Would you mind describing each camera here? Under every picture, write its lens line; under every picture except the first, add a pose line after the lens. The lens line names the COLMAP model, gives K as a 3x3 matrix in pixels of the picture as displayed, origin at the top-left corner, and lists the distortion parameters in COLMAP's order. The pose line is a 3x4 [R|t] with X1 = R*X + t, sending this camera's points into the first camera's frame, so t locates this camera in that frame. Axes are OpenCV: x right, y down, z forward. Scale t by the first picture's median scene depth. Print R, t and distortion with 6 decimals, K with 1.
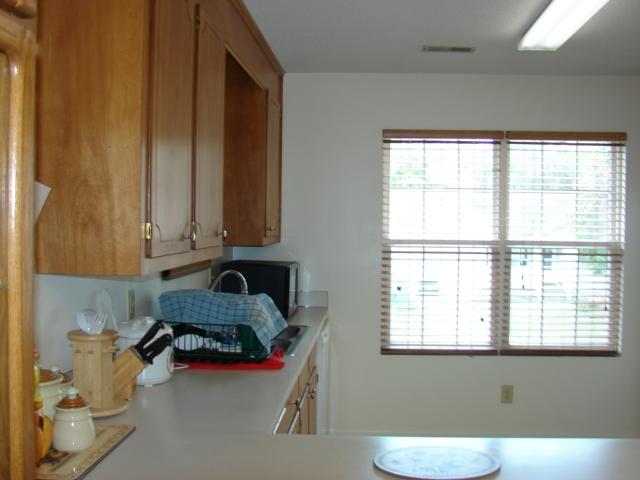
lens RADIAL K [[685.4, 0, 320.0], [0, 685.4, 240.0], [0, 0, 1]] dist [-0.267367, 0.309708]
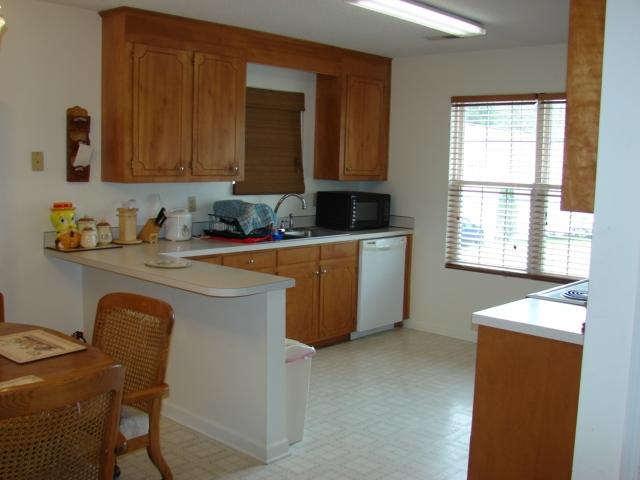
lens RADIAL K [[685.4, 0, 320.0], [0, 685.4, 240.0], [0, 0, 1]] dist [-0.267367, 0.309708]
pose [[0.776022, 0.079091, -0.625727, 0.719287], [-0.032827, 0.995827, 0.085158, 0.010614], [0.629851, -0.045544, 0.775380, -0.175554]]
